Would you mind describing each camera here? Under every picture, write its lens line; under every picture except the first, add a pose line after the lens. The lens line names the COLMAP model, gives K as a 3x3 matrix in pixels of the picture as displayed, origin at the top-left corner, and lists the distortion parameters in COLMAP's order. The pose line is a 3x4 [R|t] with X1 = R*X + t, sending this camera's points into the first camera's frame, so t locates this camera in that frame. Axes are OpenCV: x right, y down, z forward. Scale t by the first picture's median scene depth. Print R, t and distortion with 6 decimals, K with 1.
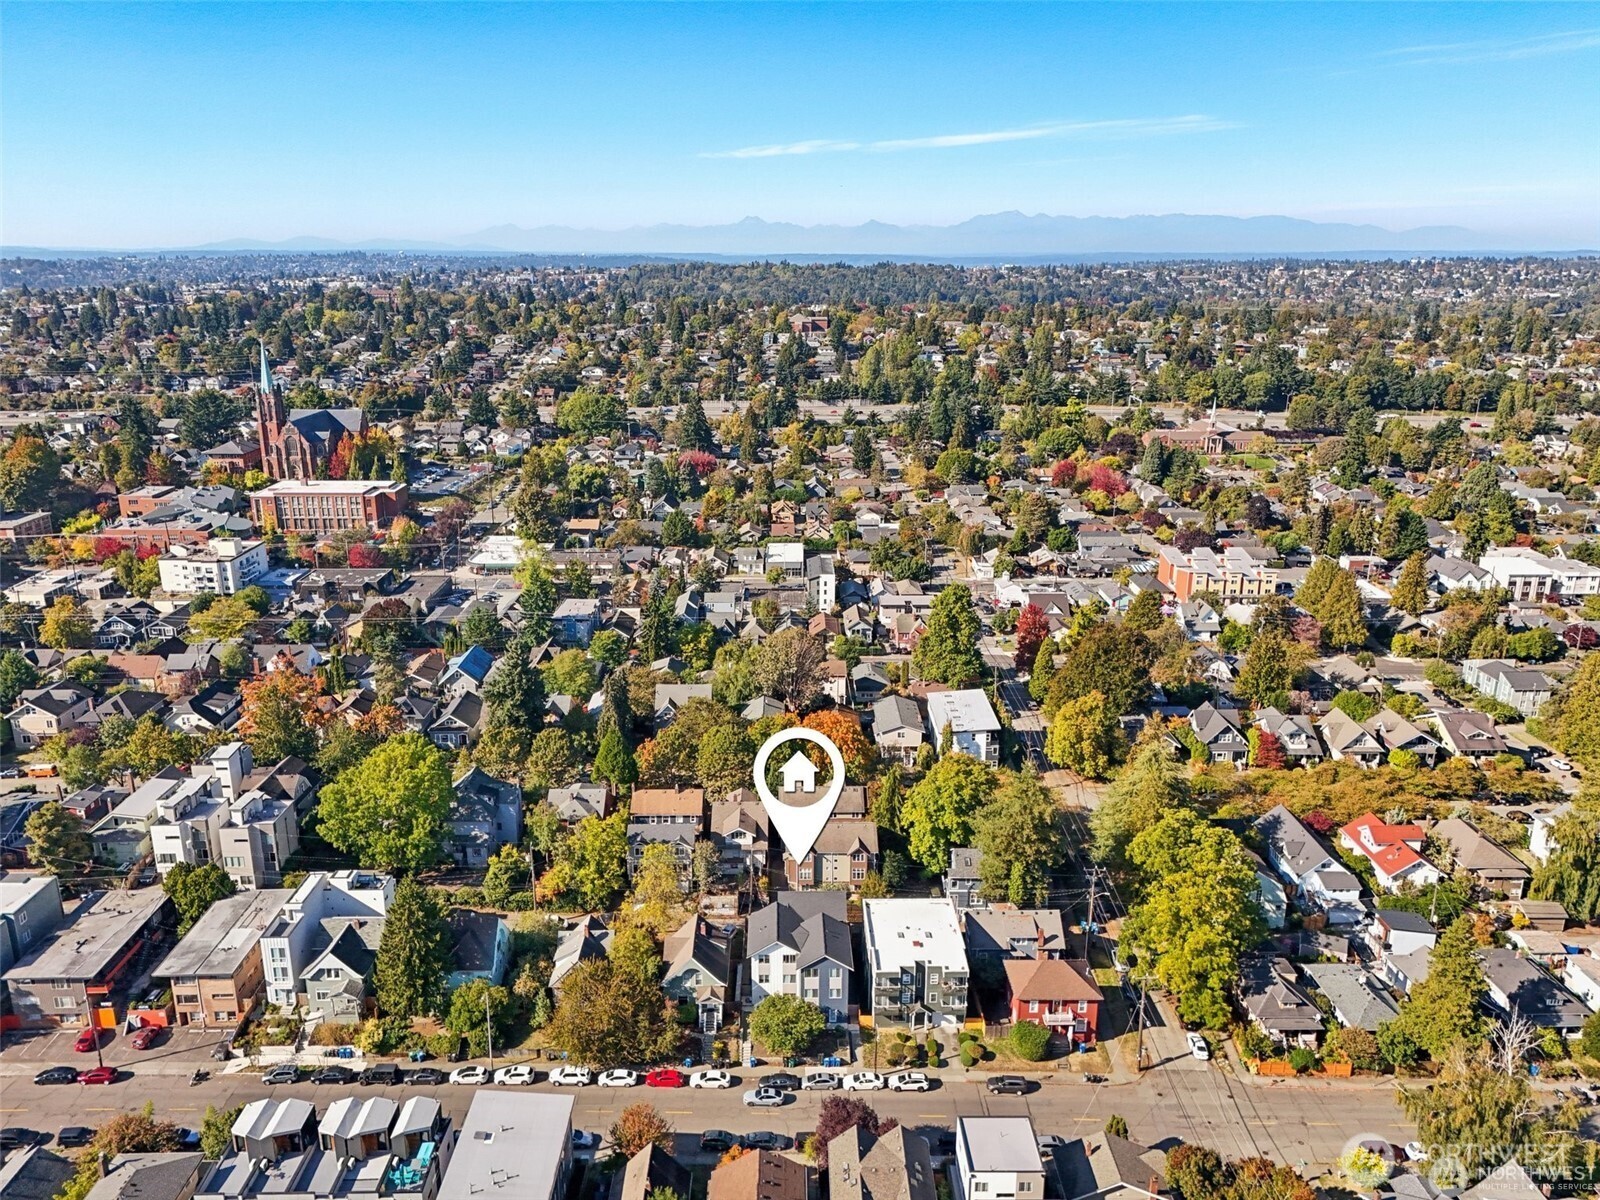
lens RADIAL K [[1173.4, 0, 799.0], [0, 1173.4, 592.8], [0, 0, 1]] dist [0.072976, -0.064926]
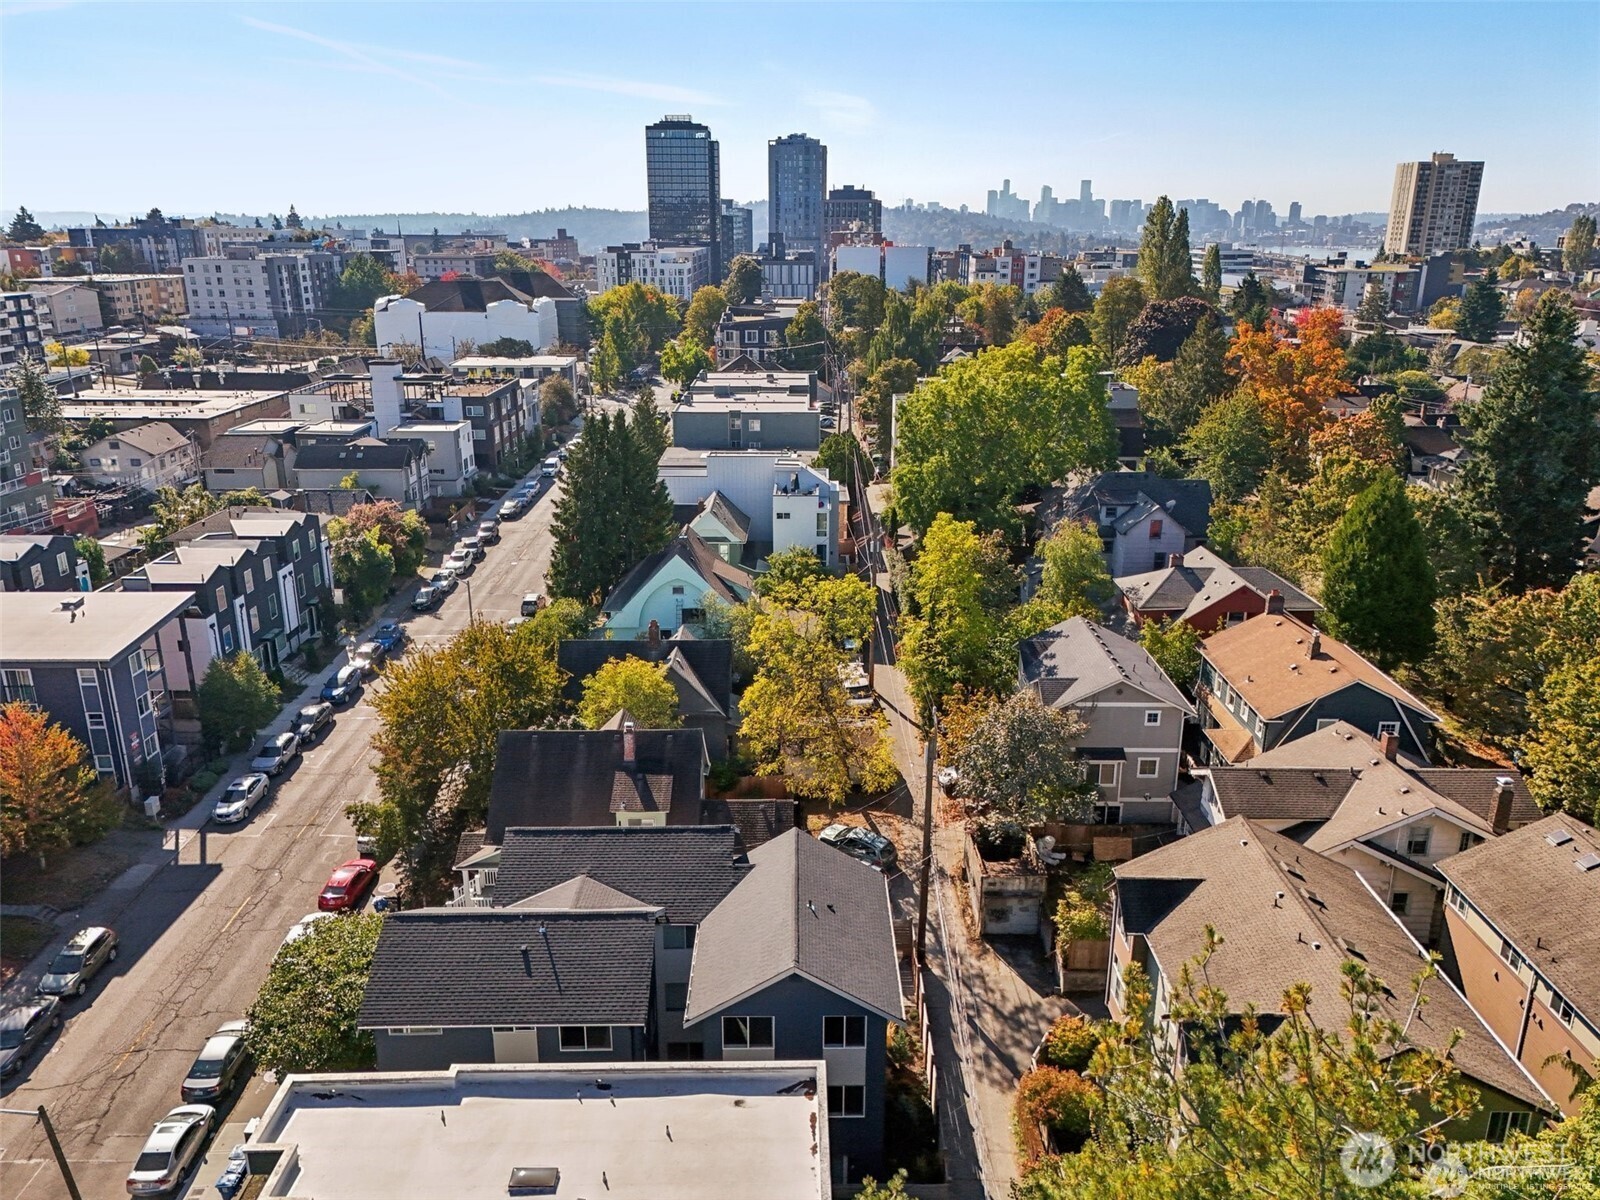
lens RADIAL K [[1173.4, 0, 806.9], [0, 1173.4, 599.5], [0, 0, 1]] dist [0.072976, -0.064926]
pose [[-0.015248, 0.302737, -0.952952, 0.101340], [-0.280182, 0.913587, 0.294715, 0.045070], [0.959826, 0.271494, 0.070891, 0.390000]]
